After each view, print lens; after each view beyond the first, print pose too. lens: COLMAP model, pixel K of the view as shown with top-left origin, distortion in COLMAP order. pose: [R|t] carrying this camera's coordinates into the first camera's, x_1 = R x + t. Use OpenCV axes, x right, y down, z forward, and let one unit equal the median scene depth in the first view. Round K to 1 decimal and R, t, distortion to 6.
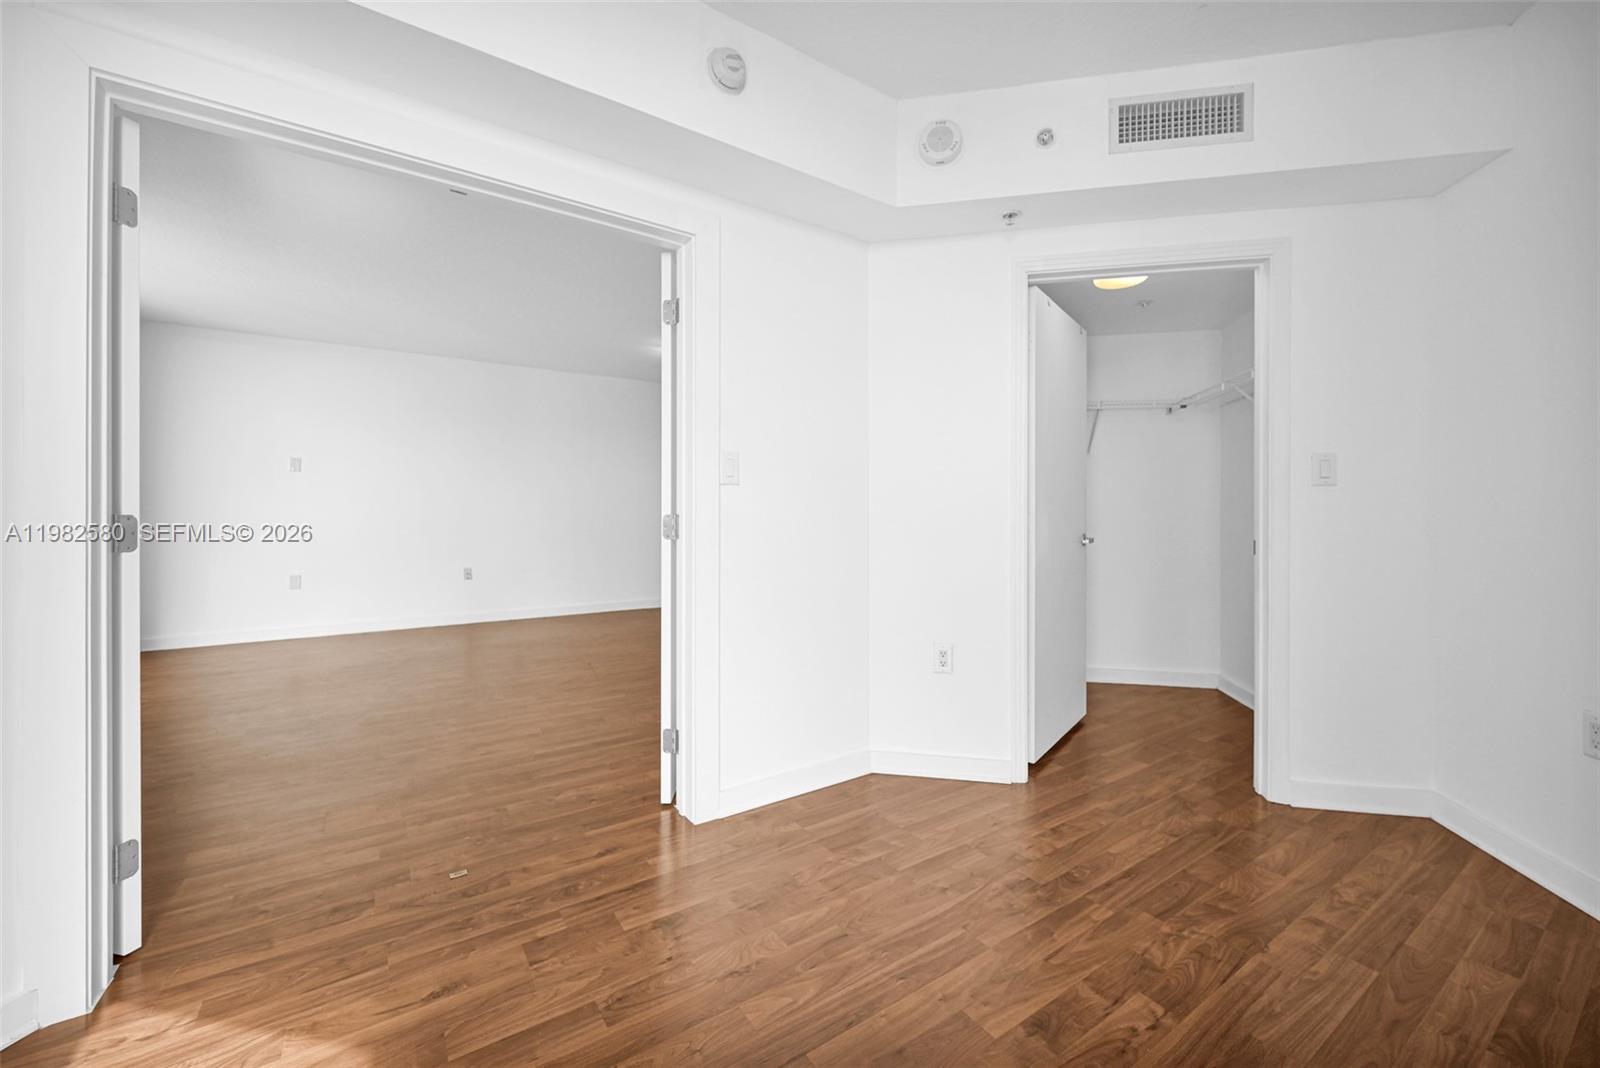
lens RADIAL K [[645.3, 0, 775.4], [0, 645.3, 508.4], [0, 0, 1]] dist [-0.000675, -0.000010]
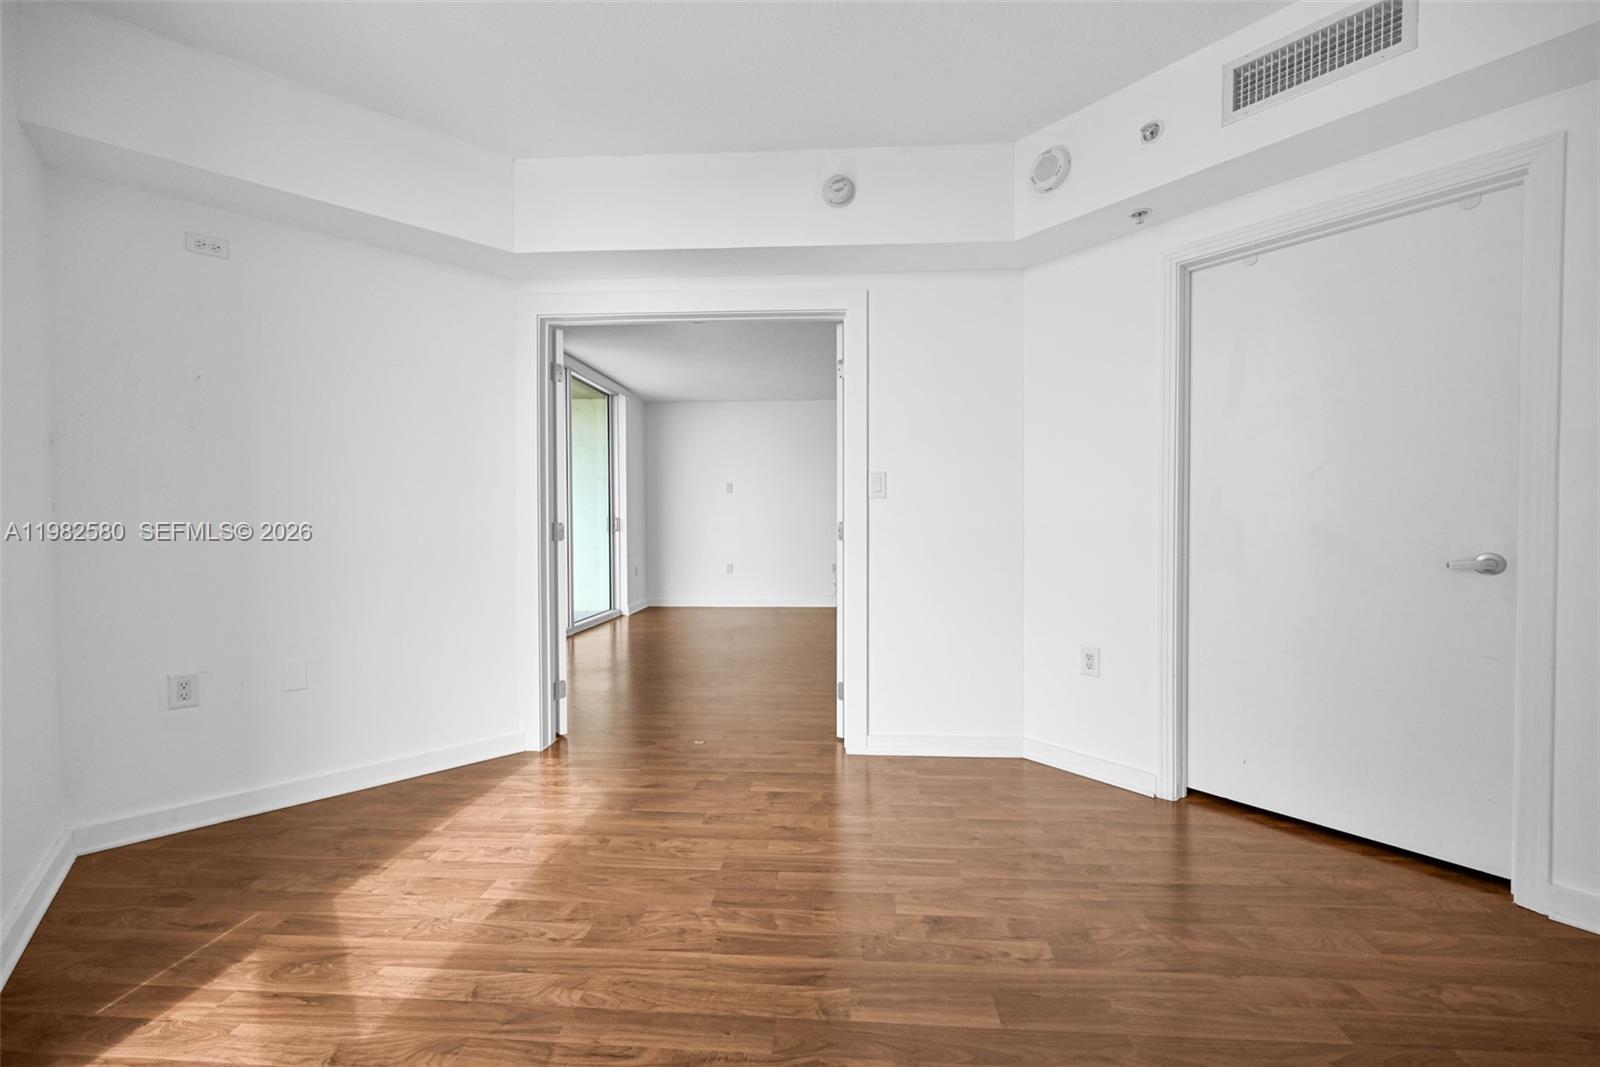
lens RADIAL K [[645.3, 0, 801.3], [0, 645.3, 524.7], [0, 0, 1]] dist [-0.000675, -0.000010]
pose [[0.784117, -0.000386, -0.620613, 0.809814], [0.010372, 0.999868, 0.012483, -0.003232], [0.620526, -0.016225, 0.784018, -0.127262]]
